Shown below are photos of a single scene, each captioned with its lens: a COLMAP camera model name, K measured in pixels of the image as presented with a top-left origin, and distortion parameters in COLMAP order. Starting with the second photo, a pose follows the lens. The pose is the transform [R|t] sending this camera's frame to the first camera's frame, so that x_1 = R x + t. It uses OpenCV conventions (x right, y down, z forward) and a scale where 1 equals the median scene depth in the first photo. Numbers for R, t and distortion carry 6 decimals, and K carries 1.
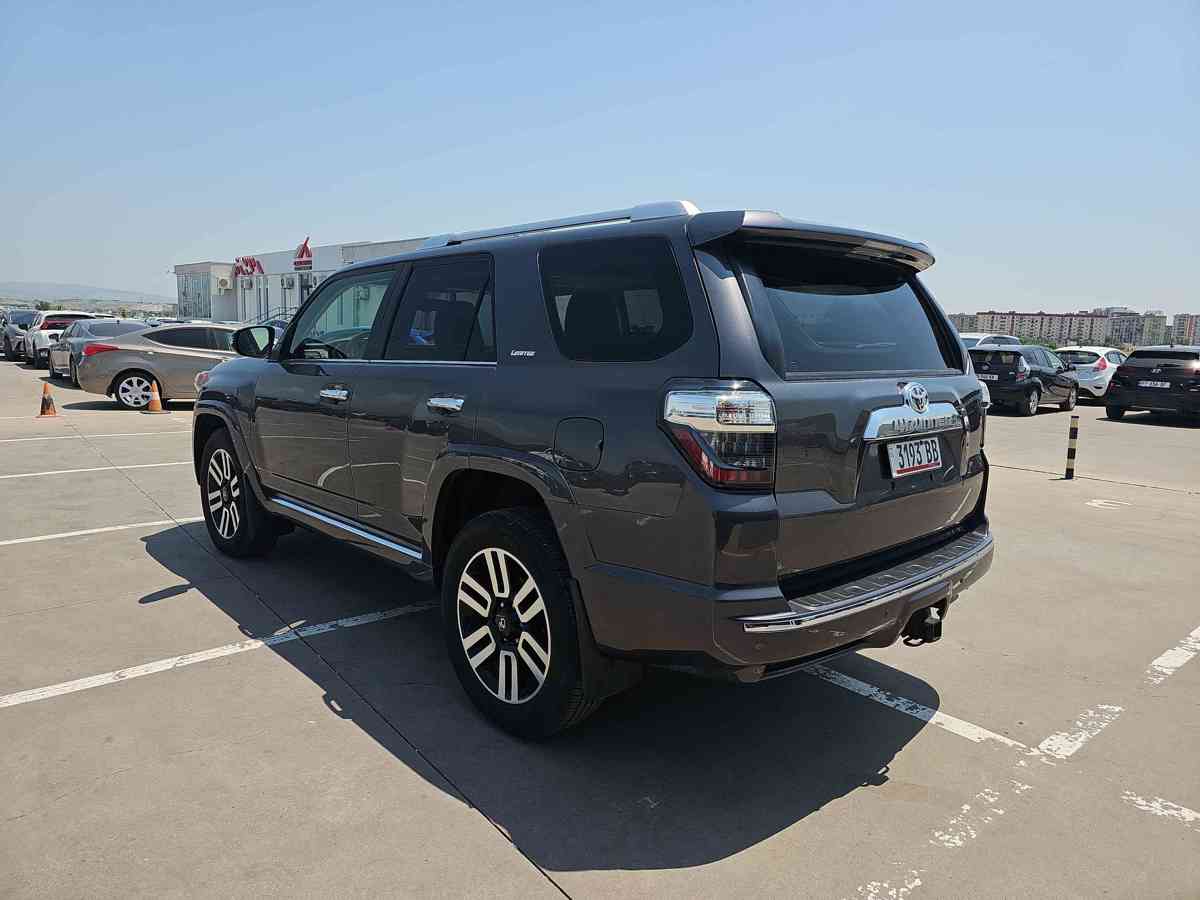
lens RADIAL K [[796.6, 0, 596.3], [0, 796.6, 483.5], [0, 0, 1]] dist [0.044197, -0.047951]
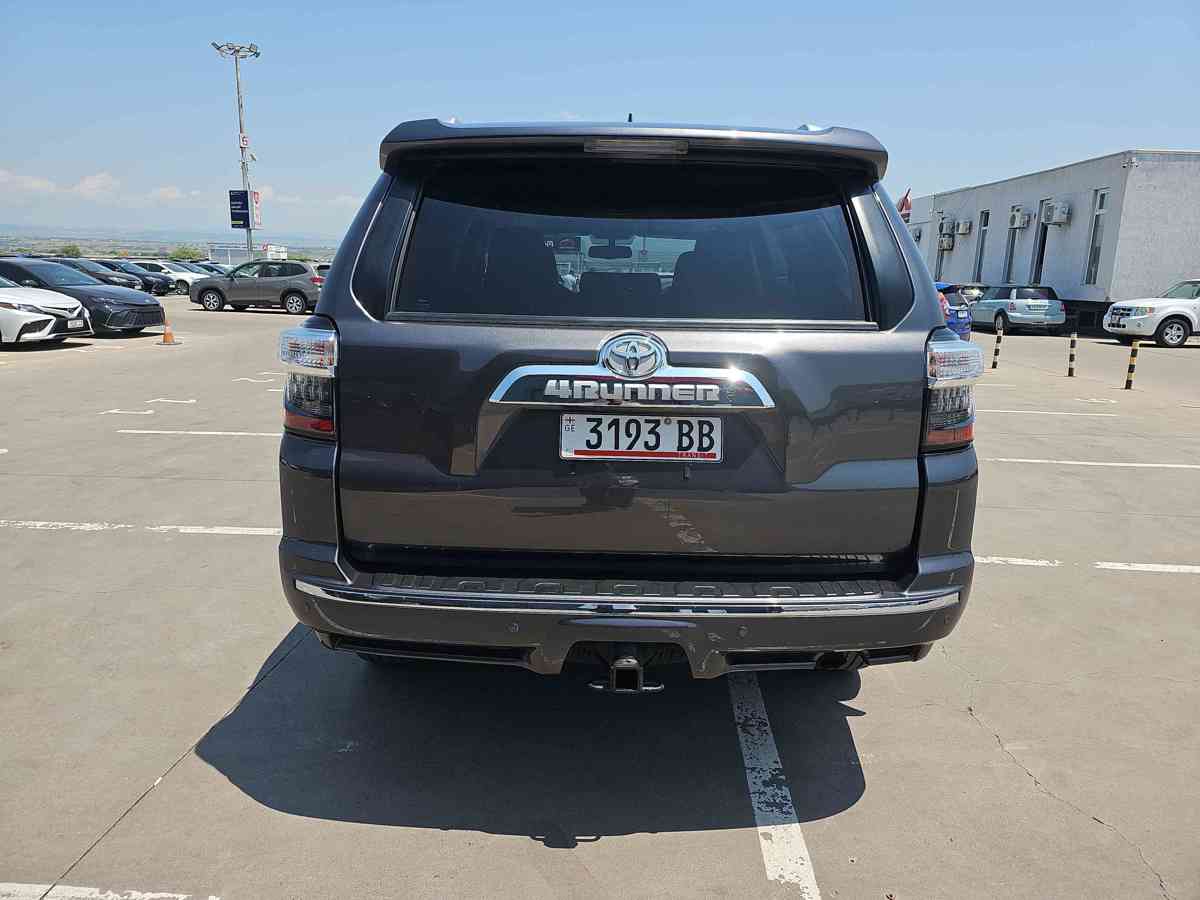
lens RADIAL K [[796.6, 0, 596.3], [0, 796.6, 483.5], [0, 0, 1]] dist [0.044197, -0.047951]
pose [[0.734911, 0.166775, -0.657337, 0.805009], [-0.133492, 0.985901, 0.100890, -0.057299], [0.664895, 0.013605, 0.746813, 0.421302]]
